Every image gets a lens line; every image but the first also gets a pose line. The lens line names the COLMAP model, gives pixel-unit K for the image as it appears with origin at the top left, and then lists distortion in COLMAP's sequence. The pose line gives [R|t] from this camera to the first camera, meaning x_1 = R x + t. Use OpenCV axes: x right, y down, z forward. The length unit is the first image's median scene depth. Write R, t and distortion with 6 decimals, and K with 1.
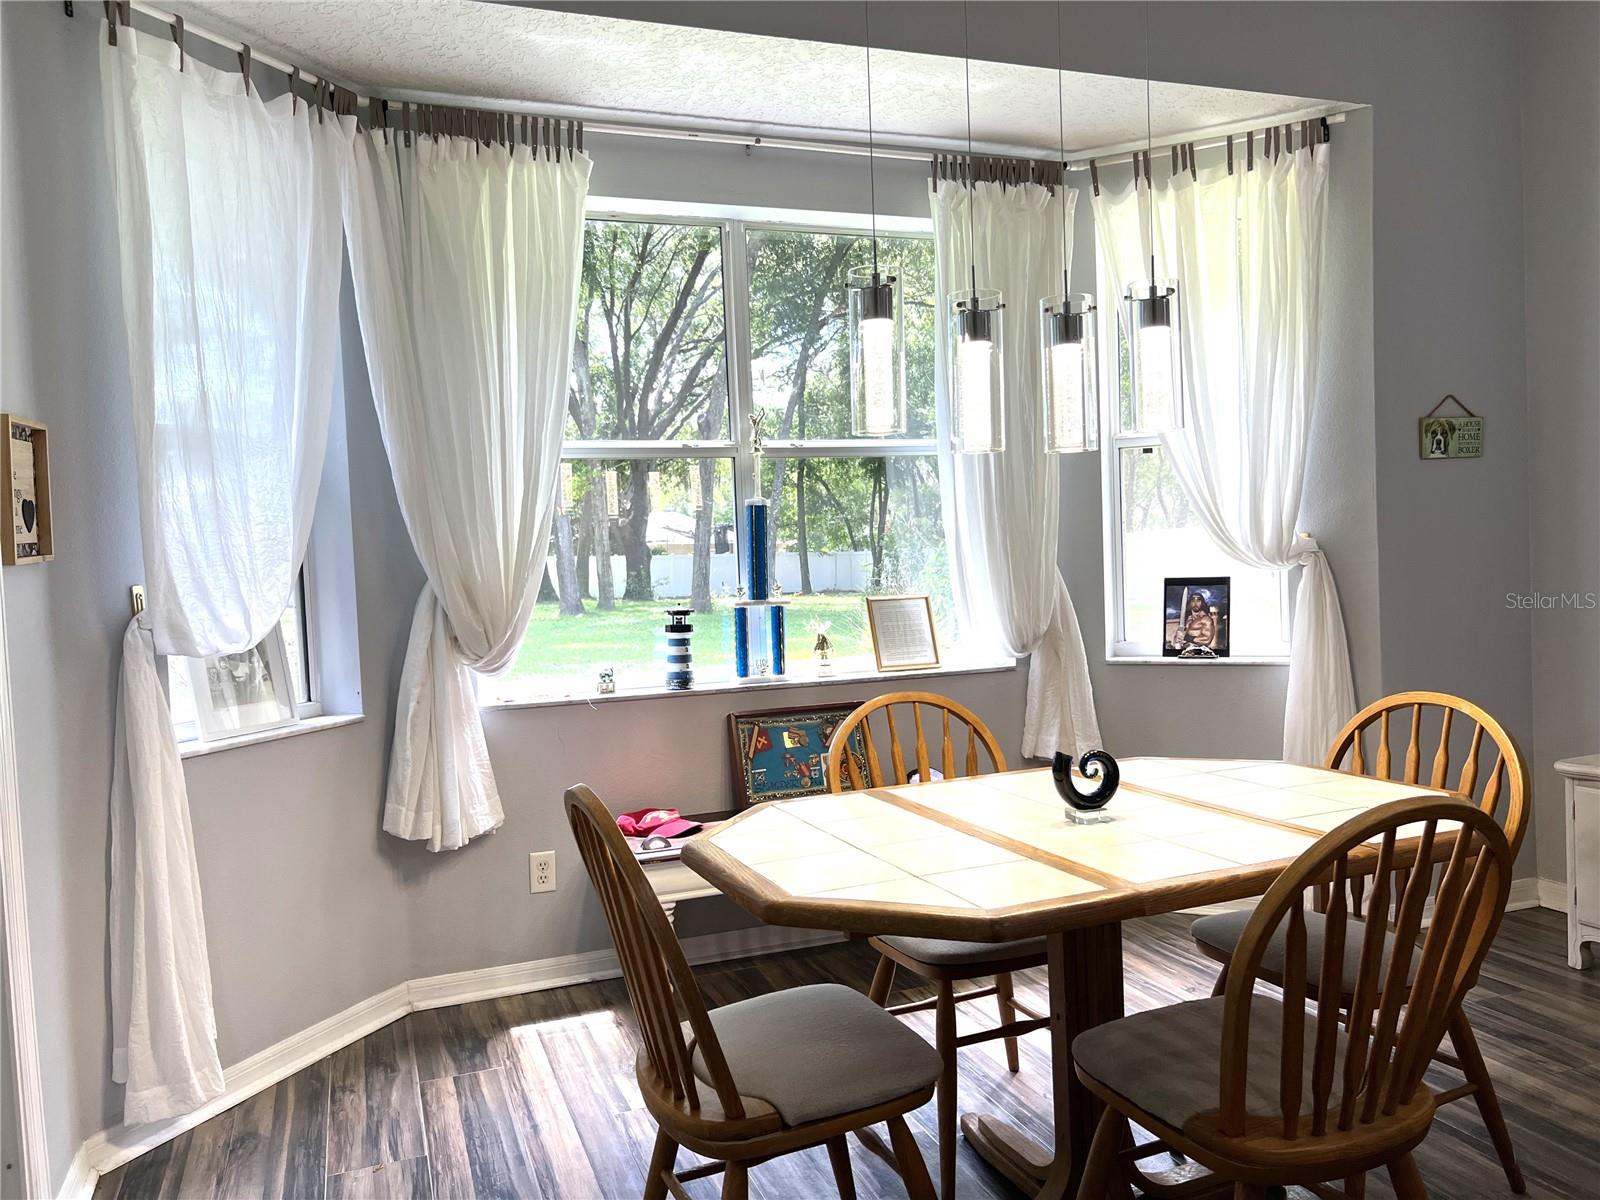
lens RADIAL K [[1225.2, 0, 791.9], [0, 1225.2, 604.9], [0, 0, 1]] dist [0.046905, -0.010981]
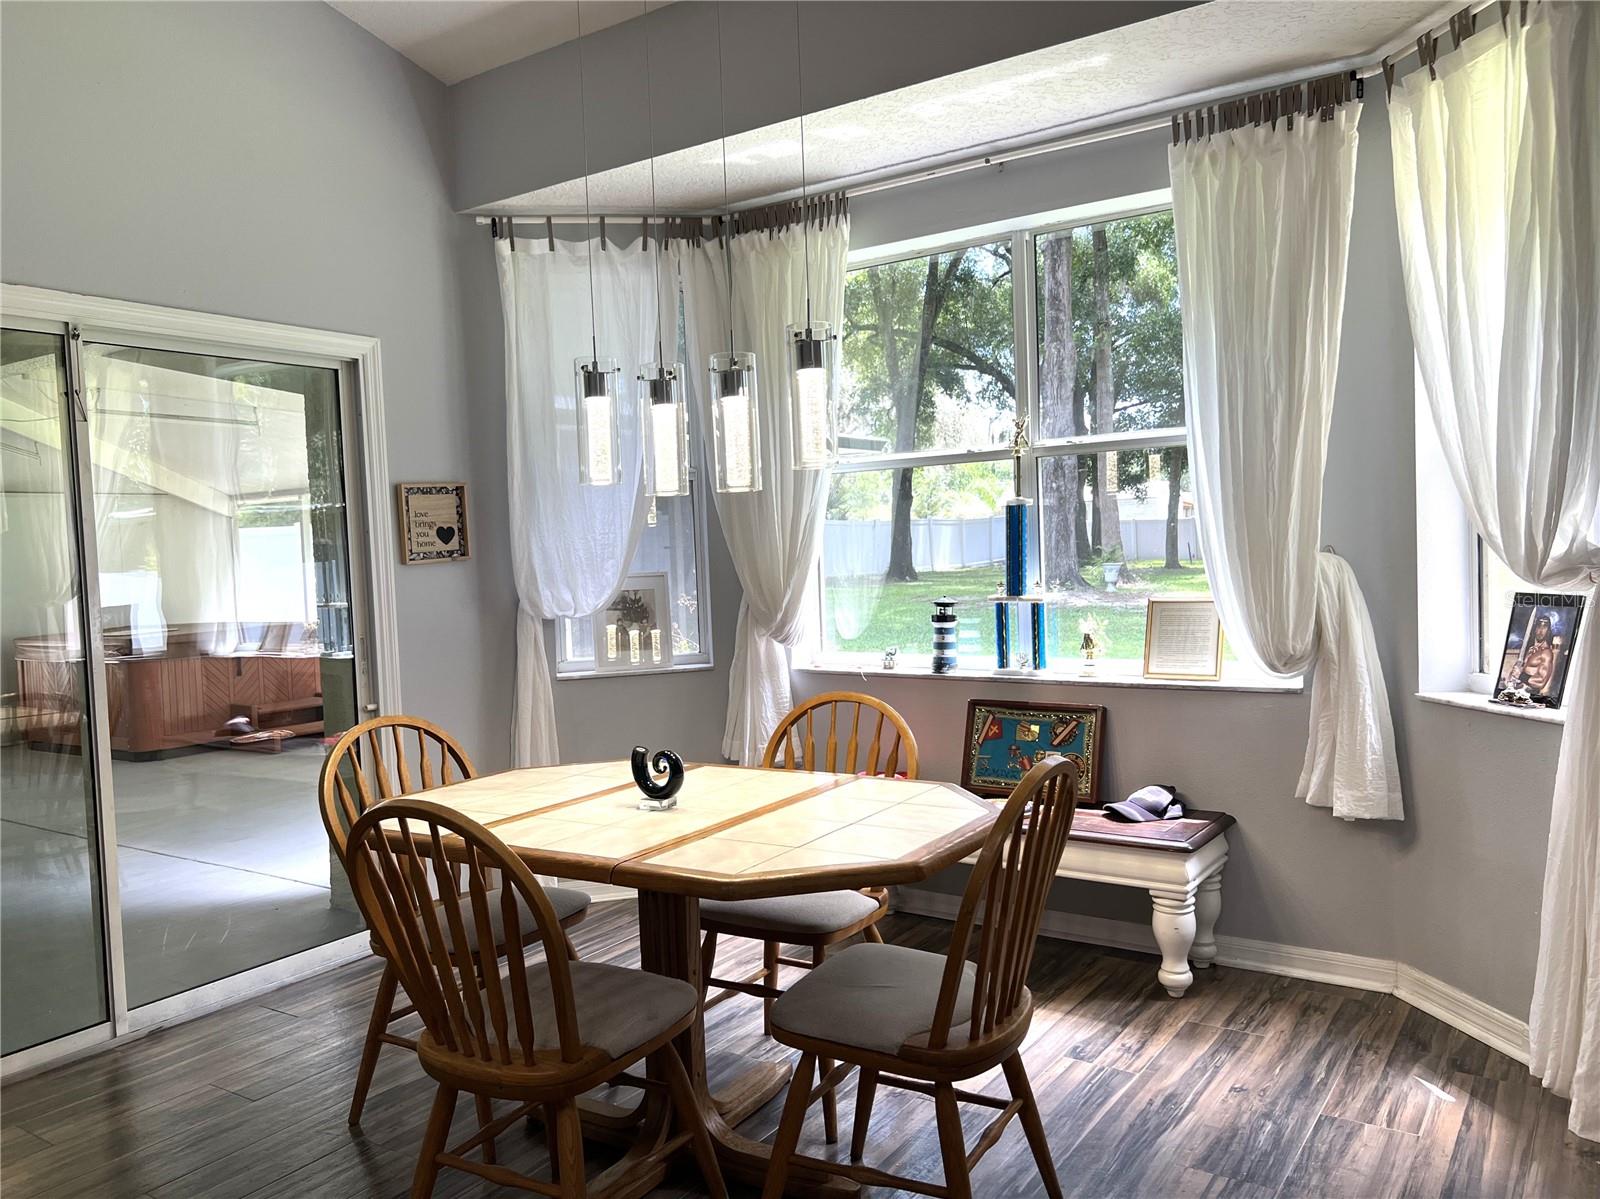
lens RADIAL K [[1225.2, 0, 794.3], [0, 1225.2, 606.5], [0, 0, 1]] dist [0.046905, -0.010981]
pose [[0.583196, 0.058969, -0.810189, 0.714020], [-0.019911, 0.998100, 0.058314, -0.052903], [0.812088, -0.017877, 0.583261, 0.235157]]
